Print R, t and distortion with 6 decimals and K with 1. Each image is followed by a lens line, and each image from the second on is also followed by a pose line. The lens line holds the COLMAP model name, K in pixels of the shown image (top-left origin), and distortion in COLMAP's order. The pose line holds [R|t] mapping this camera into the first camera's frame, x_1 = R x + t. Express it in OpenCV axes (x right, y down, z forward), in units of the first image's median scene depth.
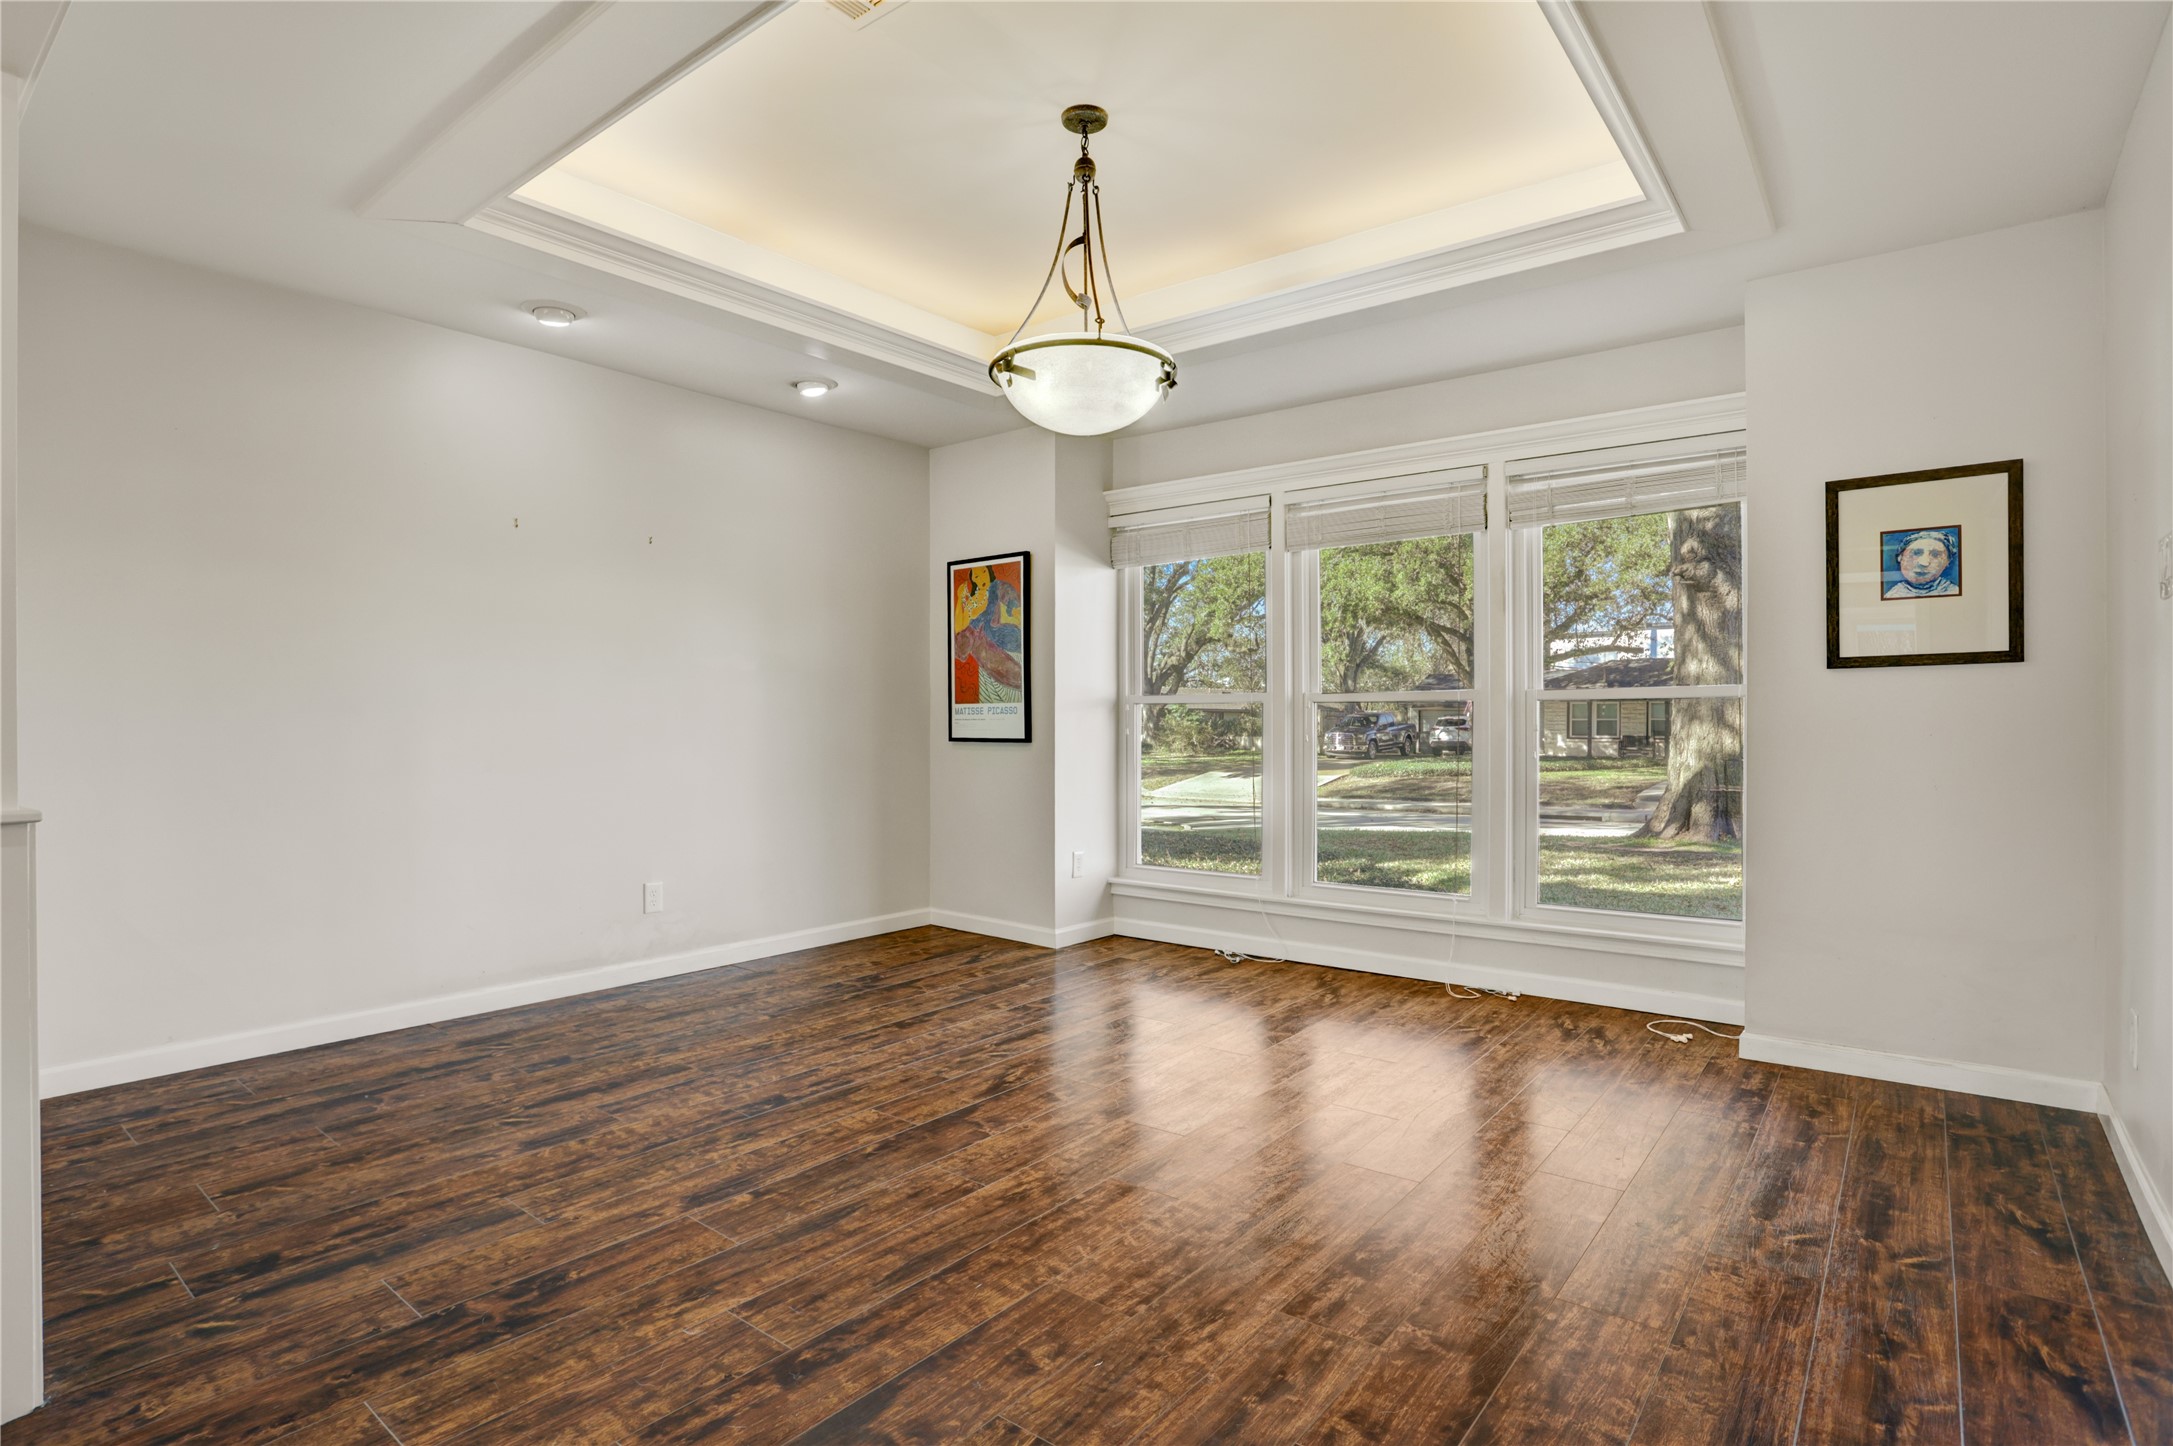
lens RADIAL K [[1075.2, 0, 1063.8], [0, 1075.2, 720.5], [0, 0, 1]] dist [-0.063213, 0.024857]
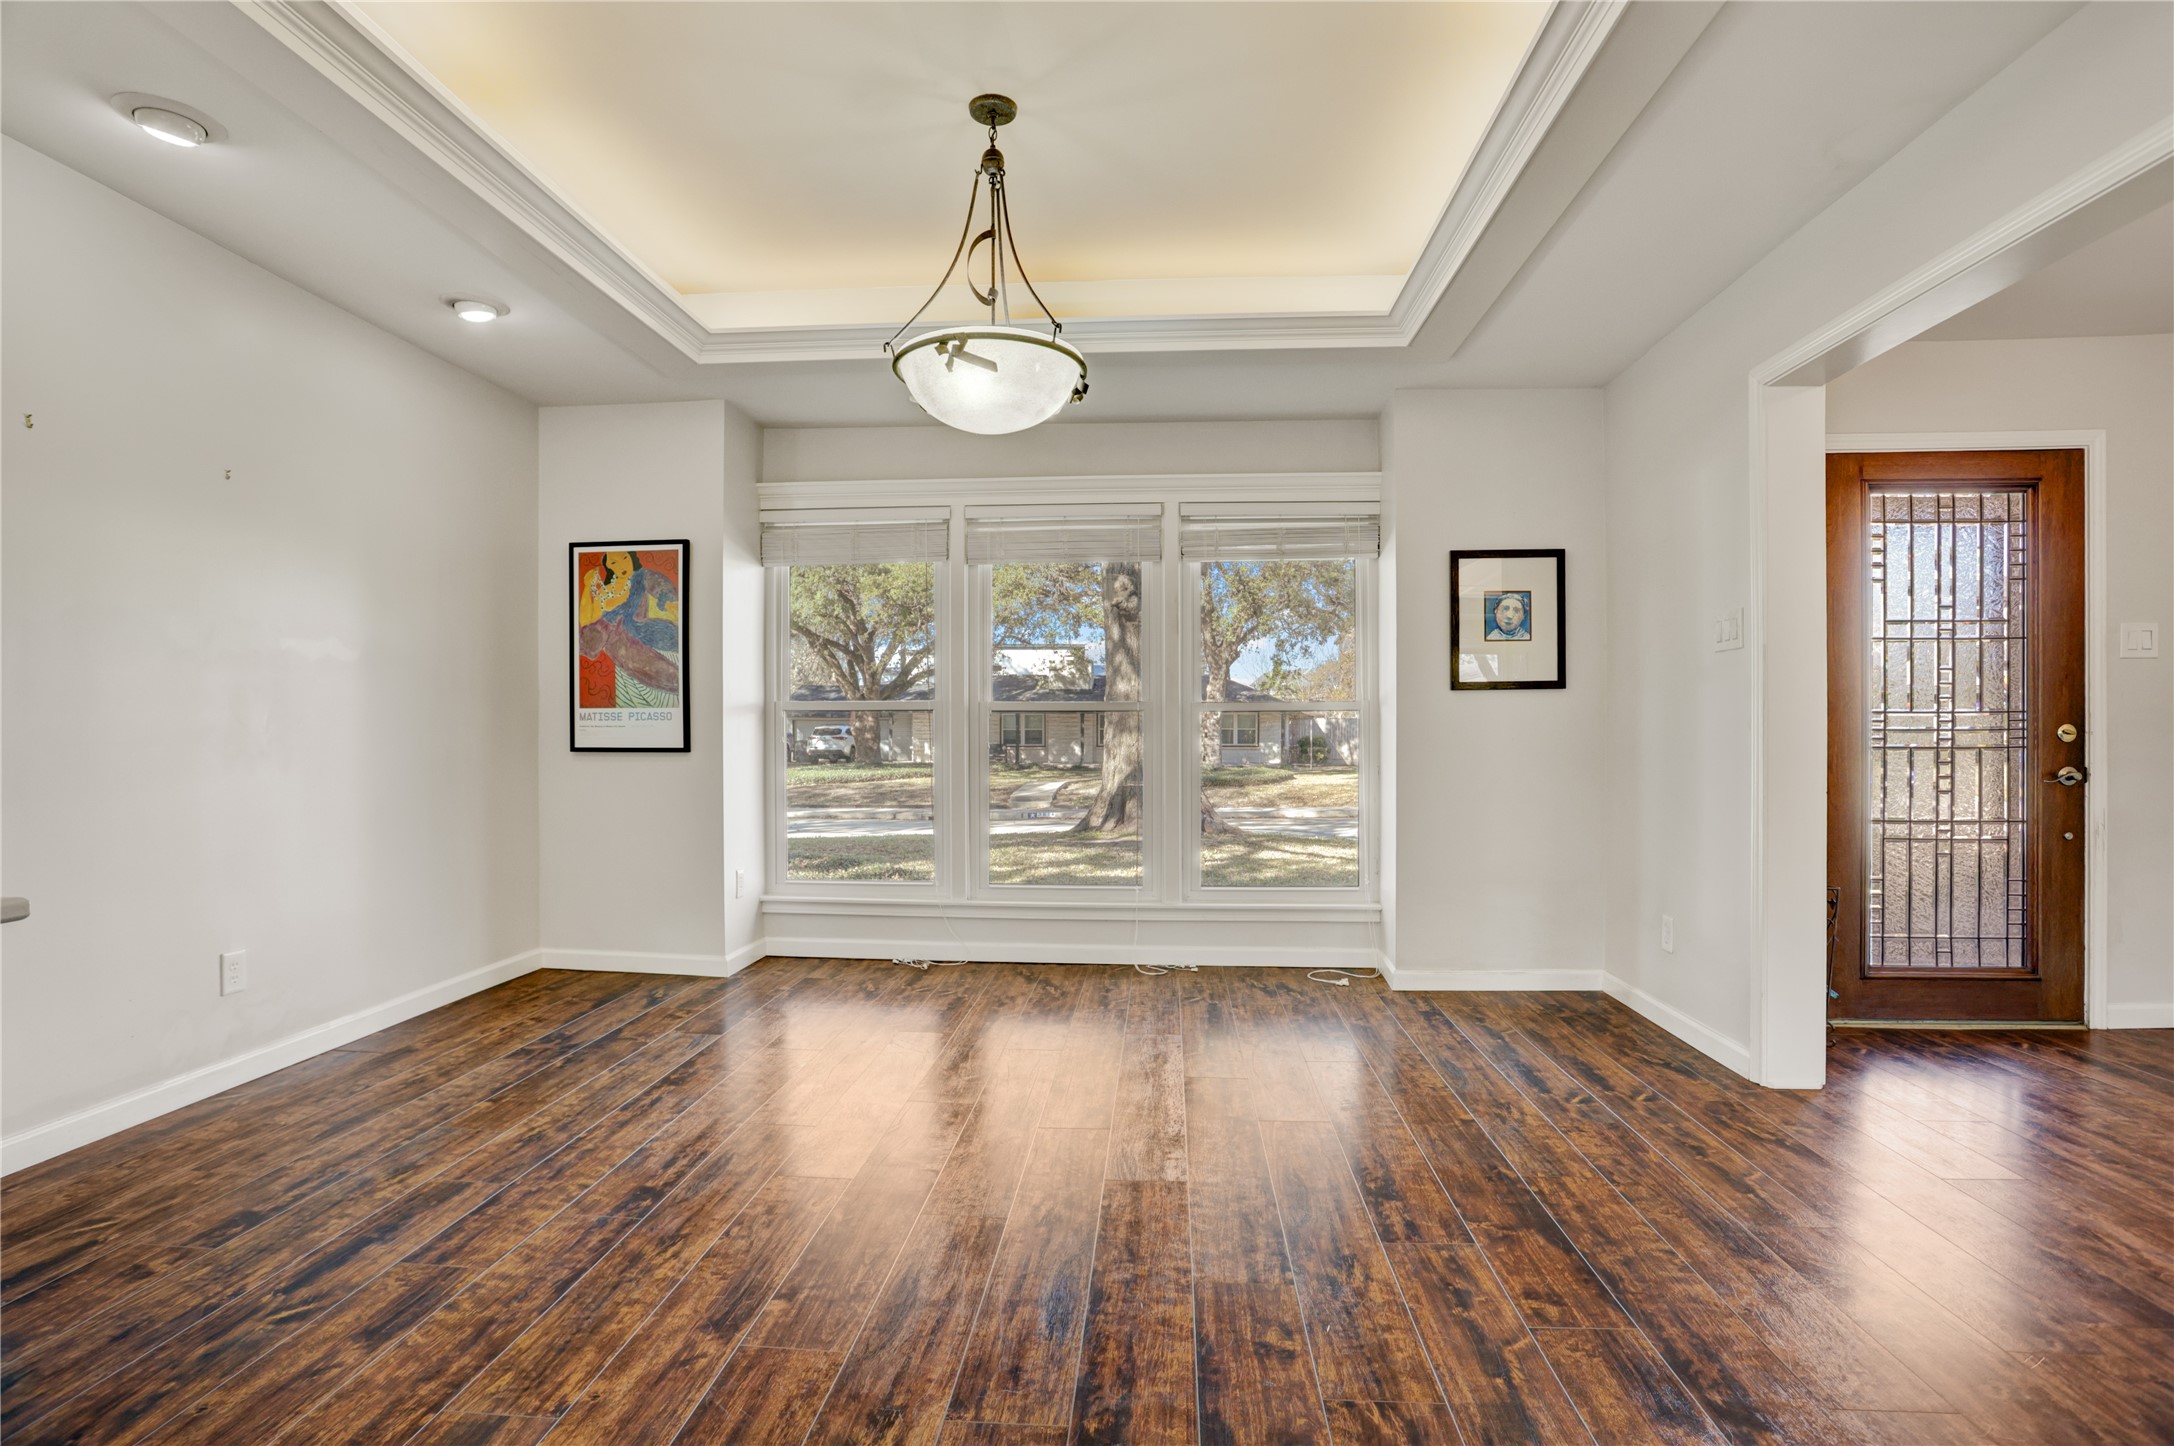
lens RADIAL K [[1075.7, 0, 1029.7], [0, 1075.7, 727.0], [0, 0, 1]] dist [-0.063213, 0.024857]
pose [[0.829097, 0.003287, 0.559096, -0.426929], [-0.001291, 0.999991, -0.003963, 0.003714], [-0.559104, 0.002564, 0.829094, 0.149512]]
